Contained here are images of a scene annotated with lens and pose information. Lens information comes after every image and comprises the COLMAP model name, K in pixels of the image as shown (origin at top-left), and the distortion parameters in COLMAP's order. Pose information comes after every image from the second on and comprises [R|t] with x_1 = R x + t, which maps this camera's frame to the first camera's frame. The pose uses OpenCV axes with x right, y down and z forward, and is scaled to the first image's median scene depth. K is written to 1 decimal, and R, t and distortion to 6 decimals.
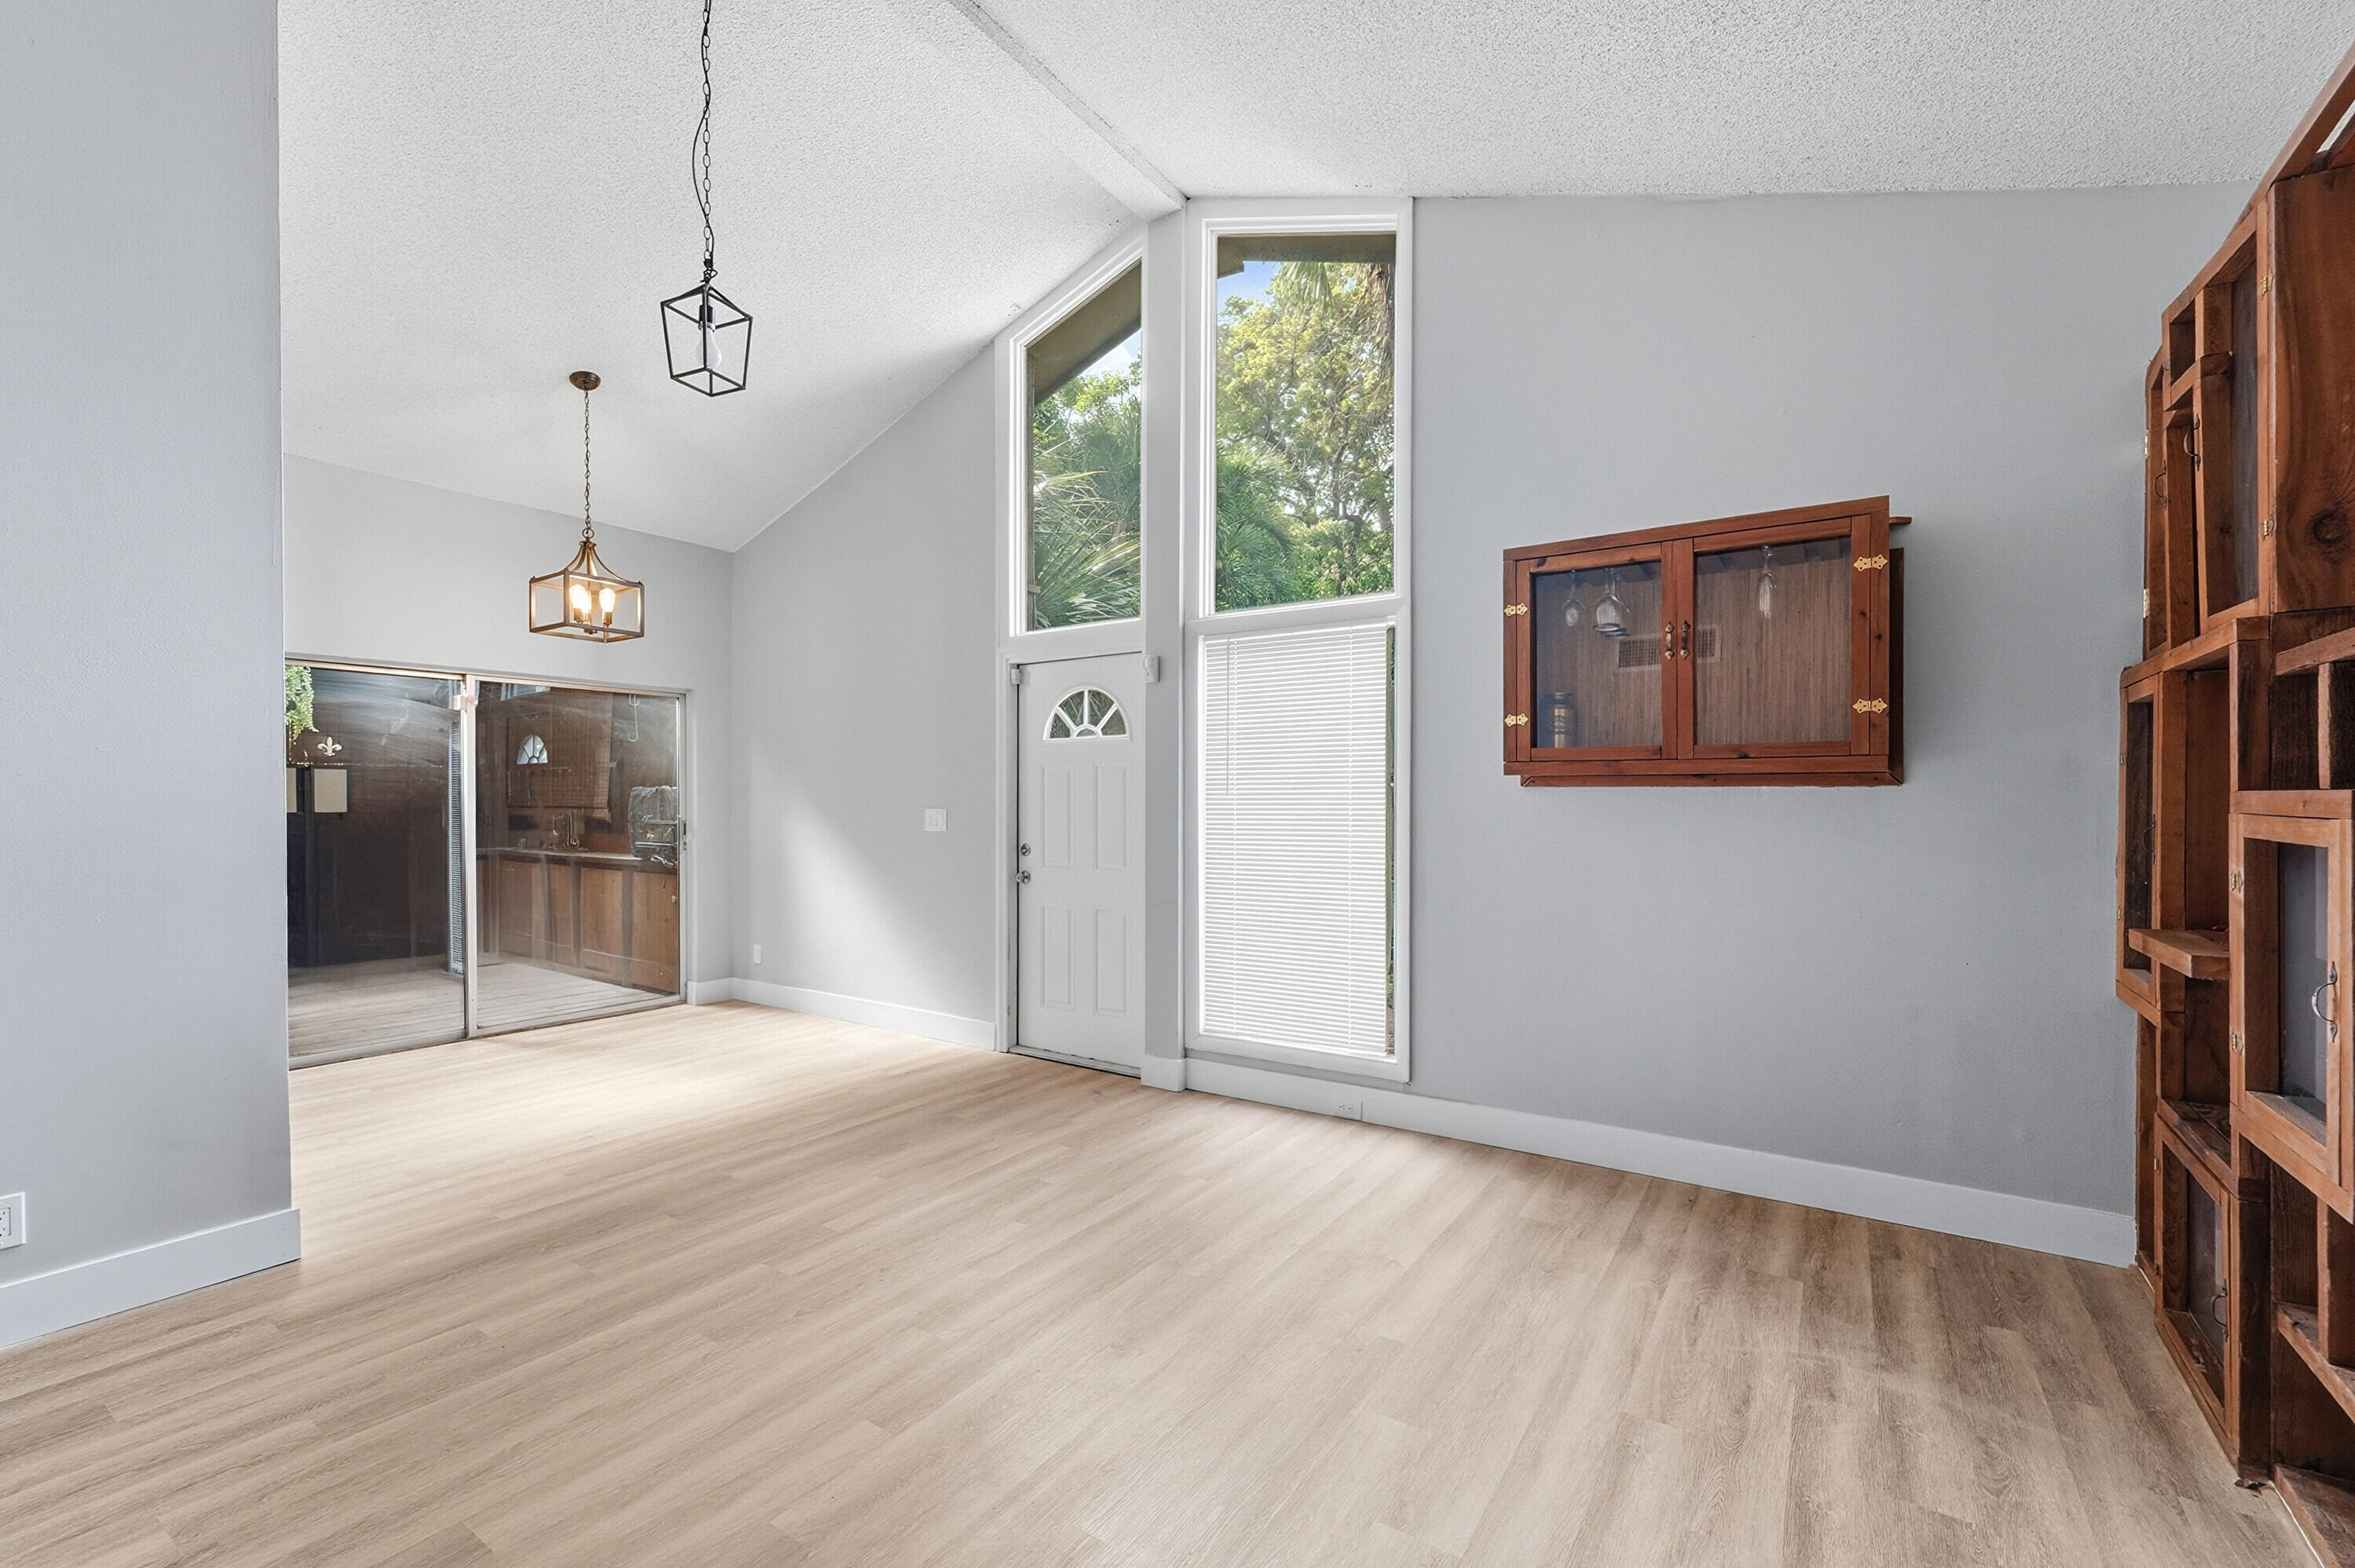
lens RADIAL K [[994.9, 0, 1156.0], [0, 994.9, 808.7], [0, 0, 1]] dist [-0.006065, -0.000232]
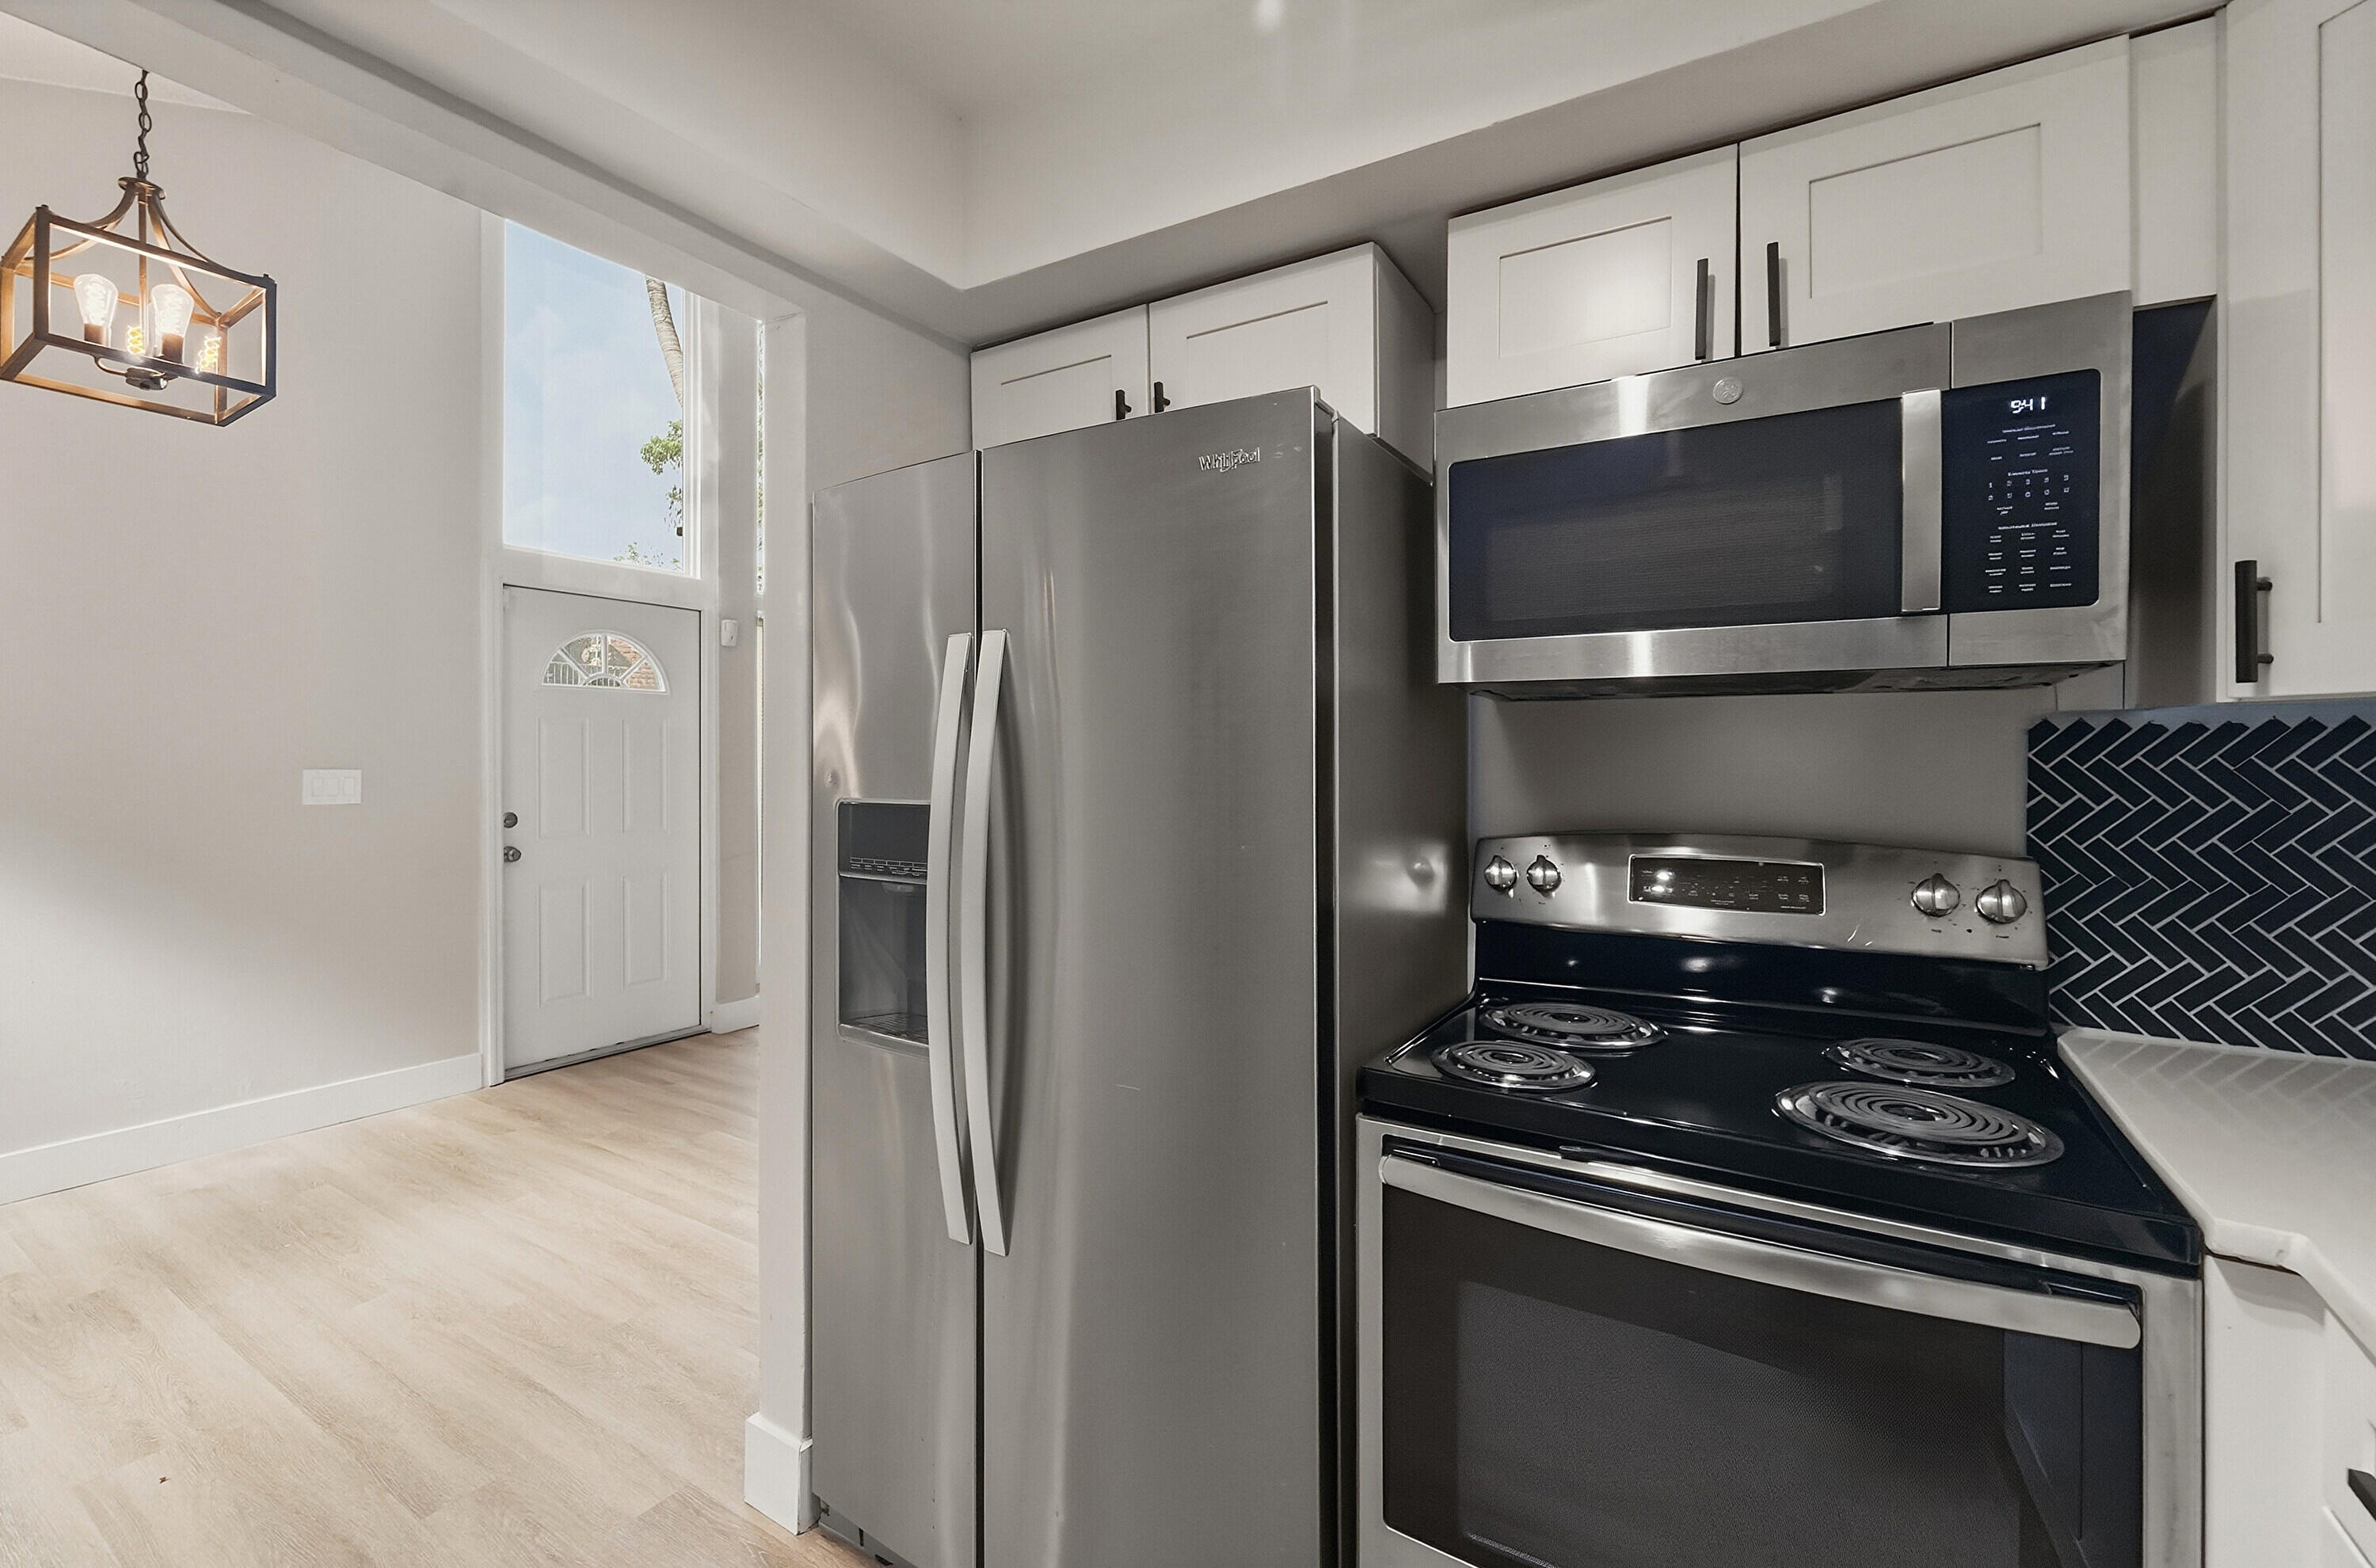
lens RADIAL K [[1023.1, 0, 1151.7], [0, 1023.1, 753.1], [0, 0, 1]] dist [-0.001153, -0.000137]
pose [[-0.016866, 0.004641, 0.999847, -1.438593], [0.005857, 0.999973, -0.004543, -0.007794], [-0.999841, 0.005779, -0.016893, 0.759230]]
